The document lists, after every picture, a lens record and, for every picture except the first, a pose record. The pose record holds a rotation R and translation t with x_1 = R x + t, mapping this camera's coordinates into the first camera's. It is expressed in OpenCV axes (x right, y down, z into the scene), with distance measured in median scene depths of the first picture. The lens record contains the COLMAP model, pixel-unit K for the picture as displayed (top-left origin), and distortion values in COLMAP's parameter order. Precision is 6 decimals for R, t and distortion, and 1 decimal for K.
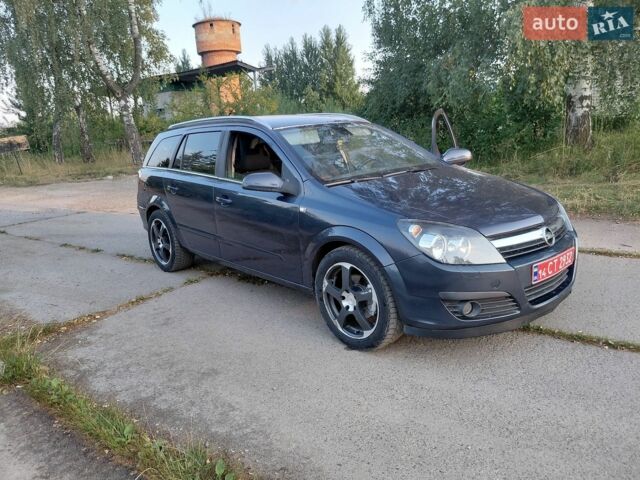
lens RADIAL K [[464.6, 0, 320.0], [0, 464.6, 240.0], [0, 0, 1]] dist [-0.000068, -0.000180]
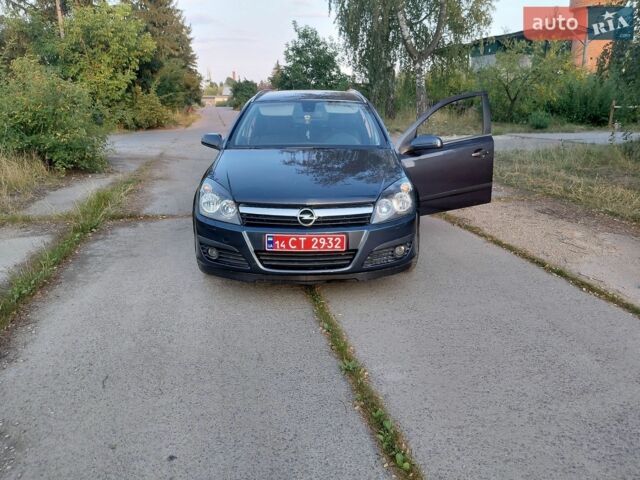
lens RADIAL K [[464.6, 0, 320.0], [0, 464.6, 240.0], [0, 0, 1]] dist [-0.000068, -0.000180]
pose [[0.759759, 0.259899, -0.596002, 0.886123], [-0.214547, 0.965507, 0.147533, -0.094388], [0.613788, 0.015781, 0.789313, 0.101892]]
